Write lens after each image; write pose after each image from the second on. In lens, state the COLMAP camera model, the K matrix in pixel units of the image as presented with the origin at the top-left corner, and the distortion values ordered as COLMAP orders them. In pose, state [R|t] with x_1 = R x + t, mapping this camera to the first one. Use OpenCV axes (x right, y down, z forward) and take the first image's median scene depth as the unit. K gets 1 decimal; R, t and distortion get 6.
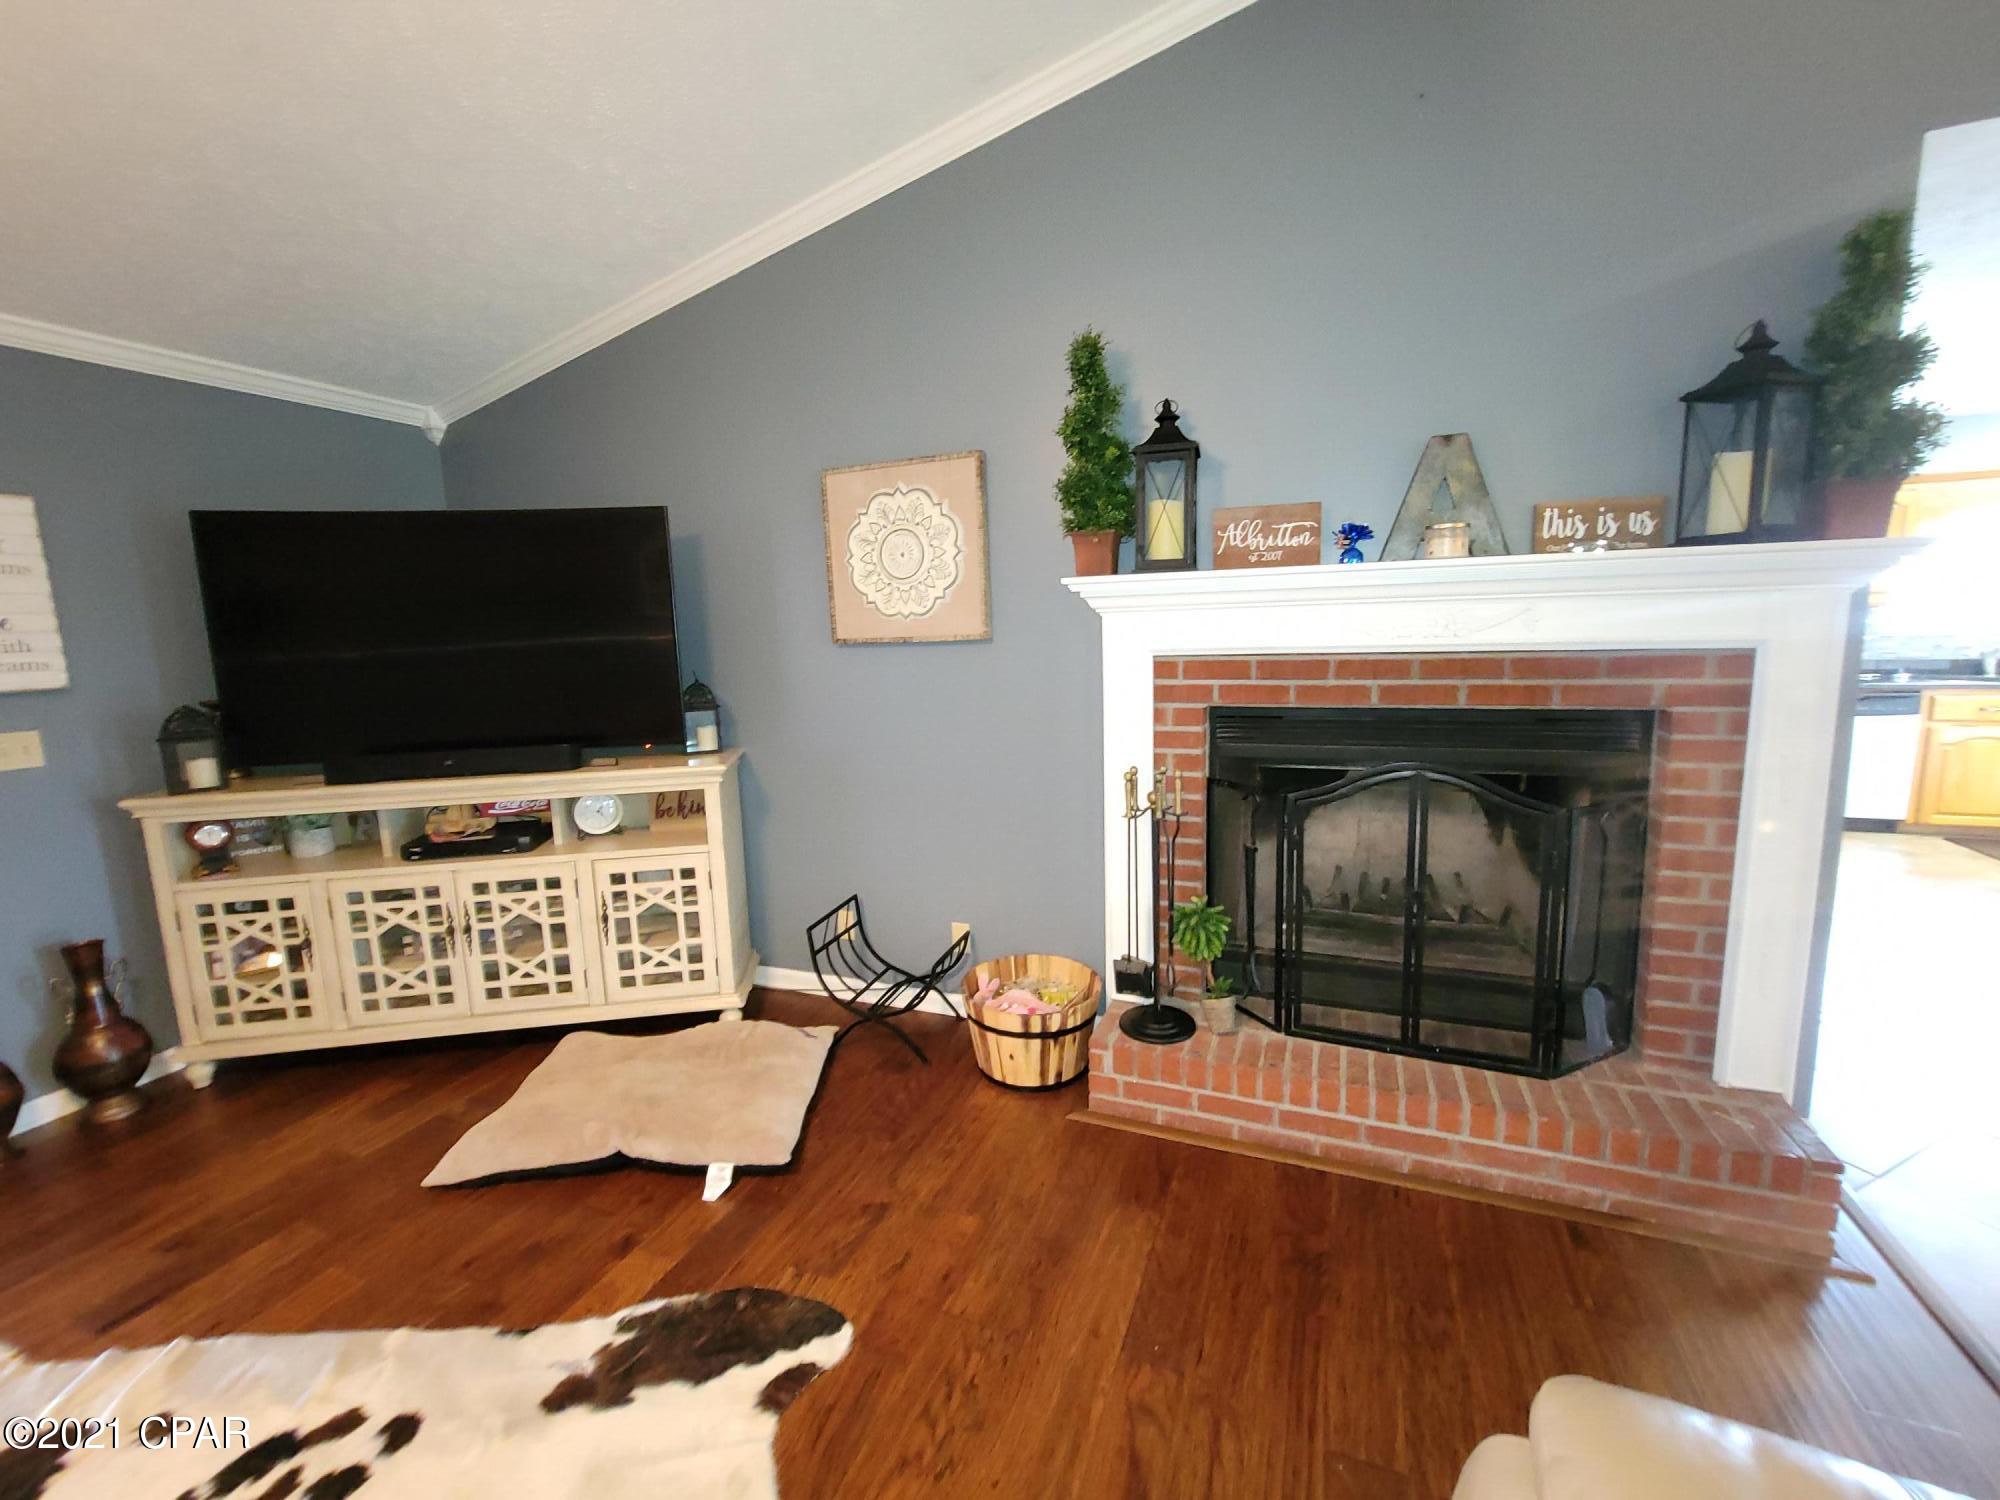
lens RADIAL K [[820.2, 0, 1000.5], [0, 820.2, 742.5], [0, 0, 1]] dist [-0.001796, -0.000598]
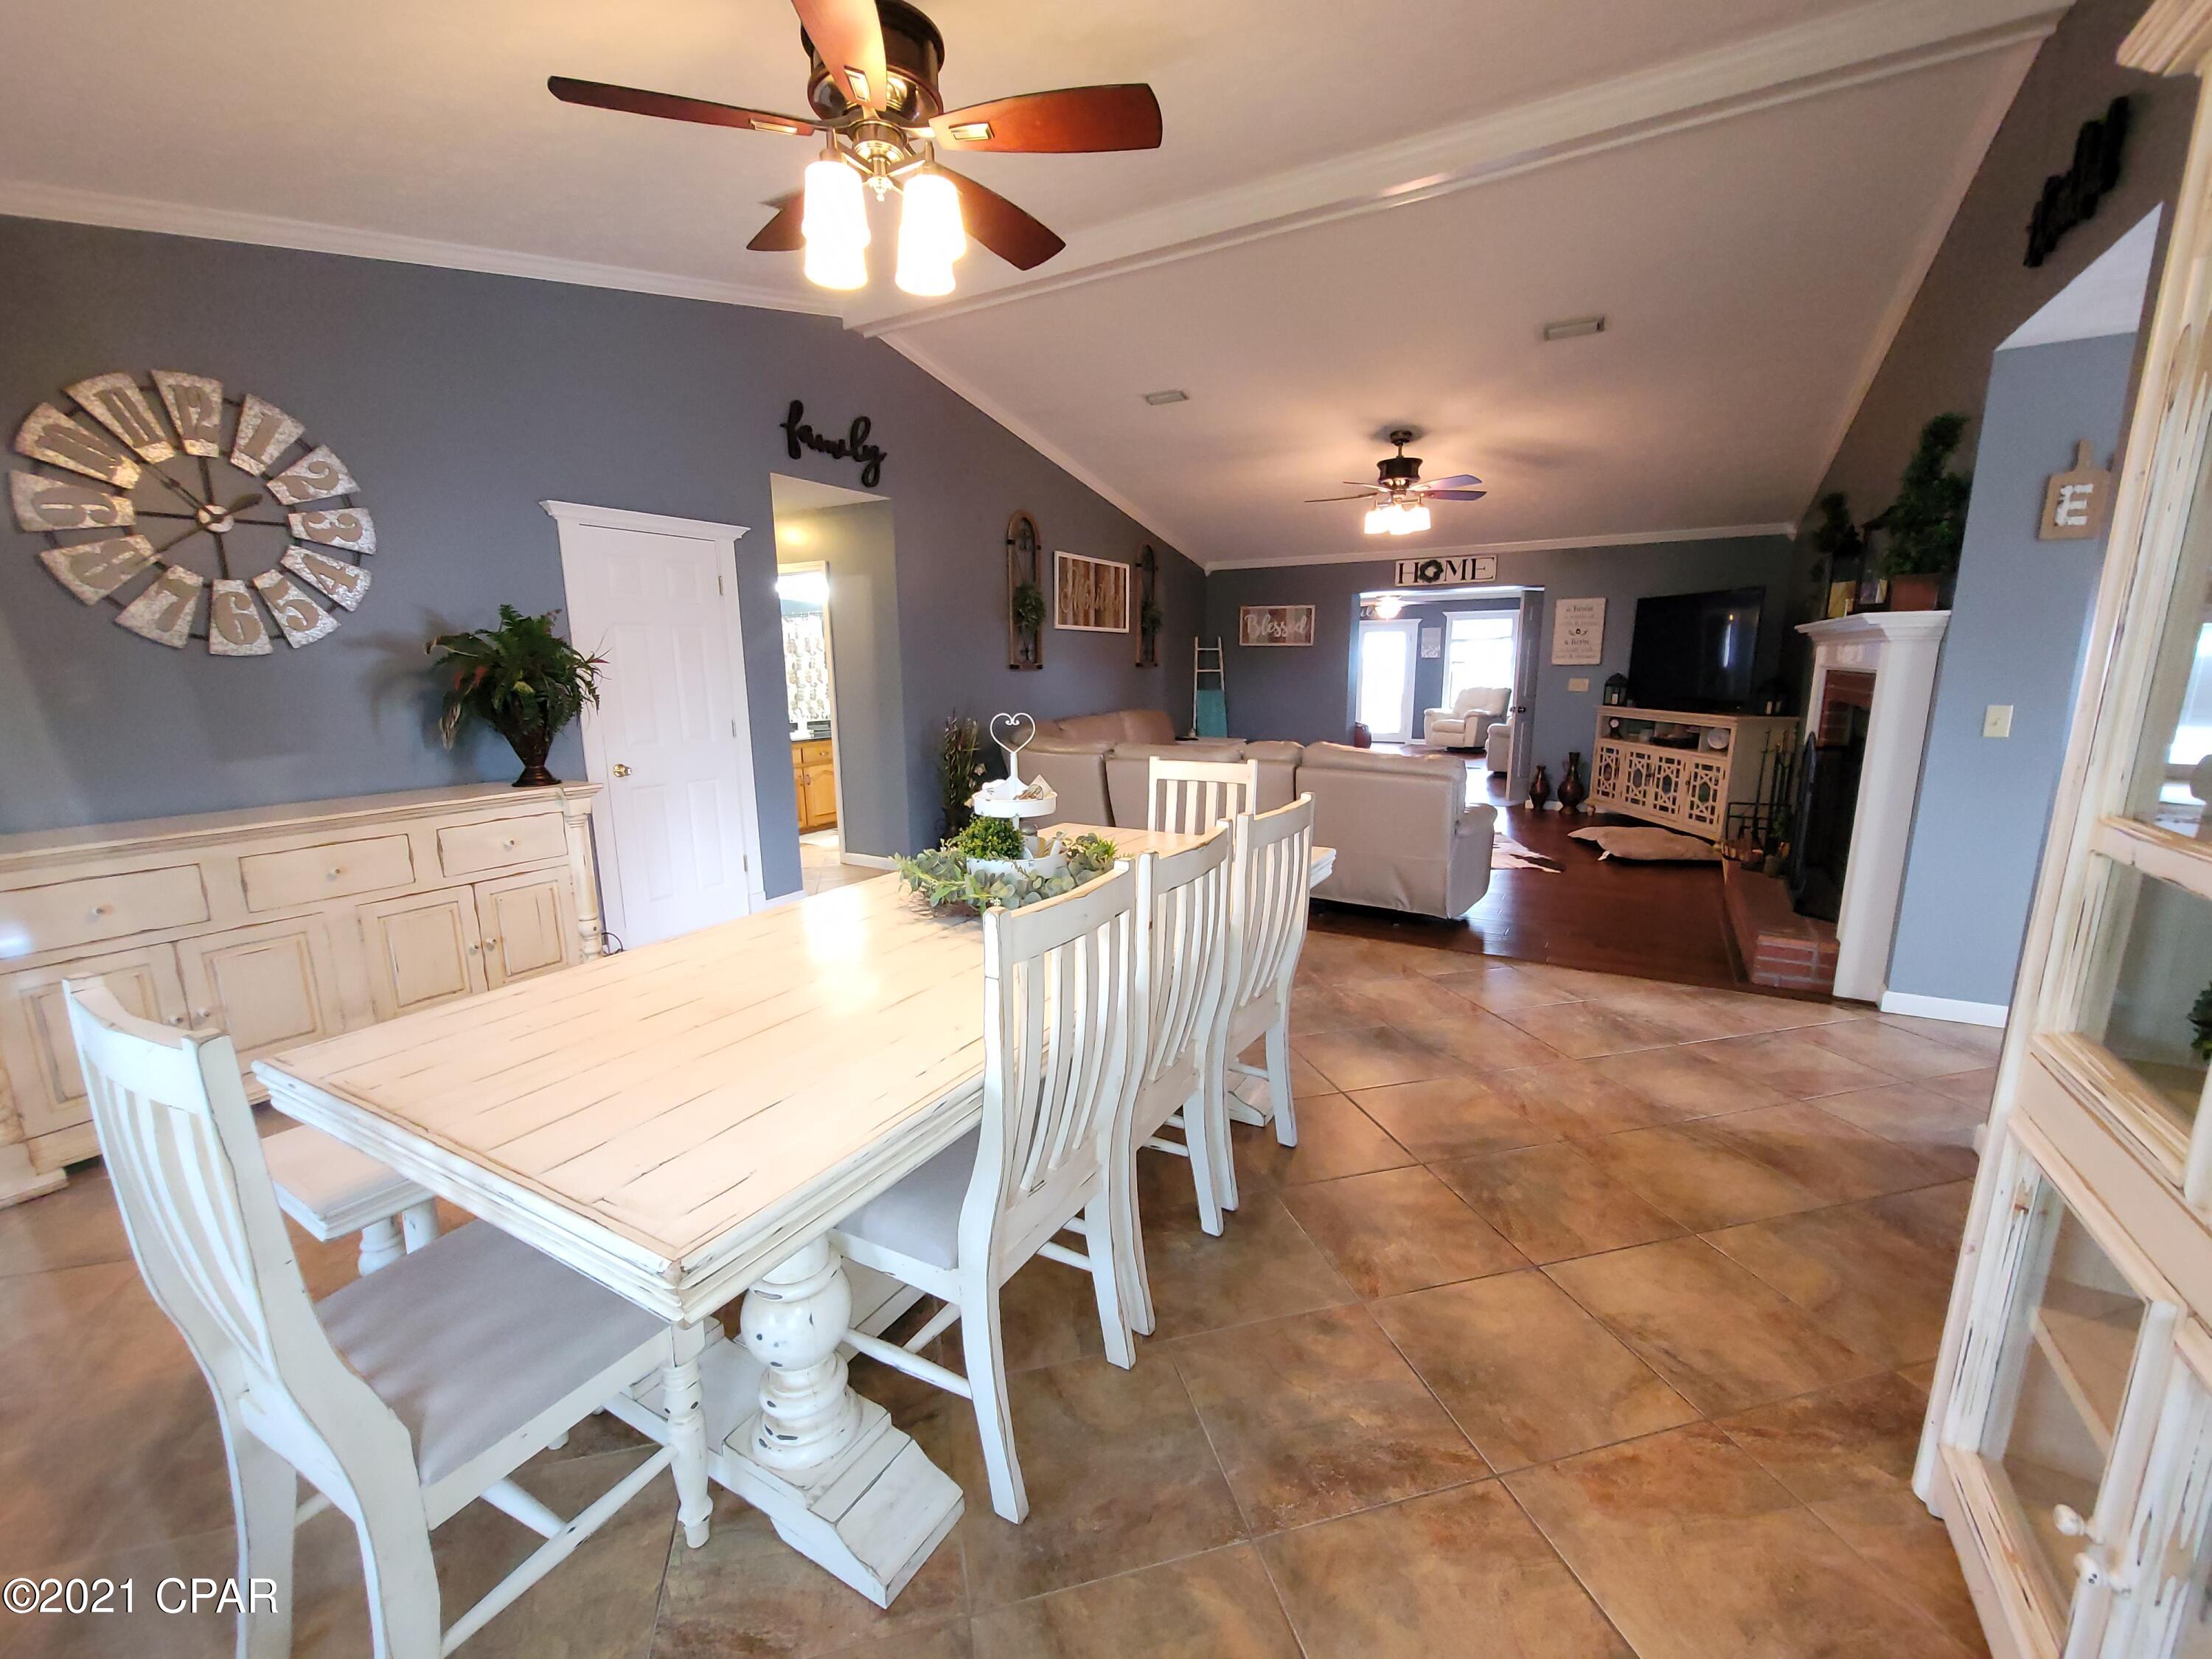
lens RADIAL K [[907.2, 0, 1106.6], [0, 907.2, 821.2], [0, 0, 1]] dist [-0.001796, -0.000598]
pose [[-0.145474, 0.205575, -0.967769, 2.137010], [-0.132599, 0.965298, 0.224982, -0.021830], [0.980436, 0.161054, -0.113166, -0.217396]]
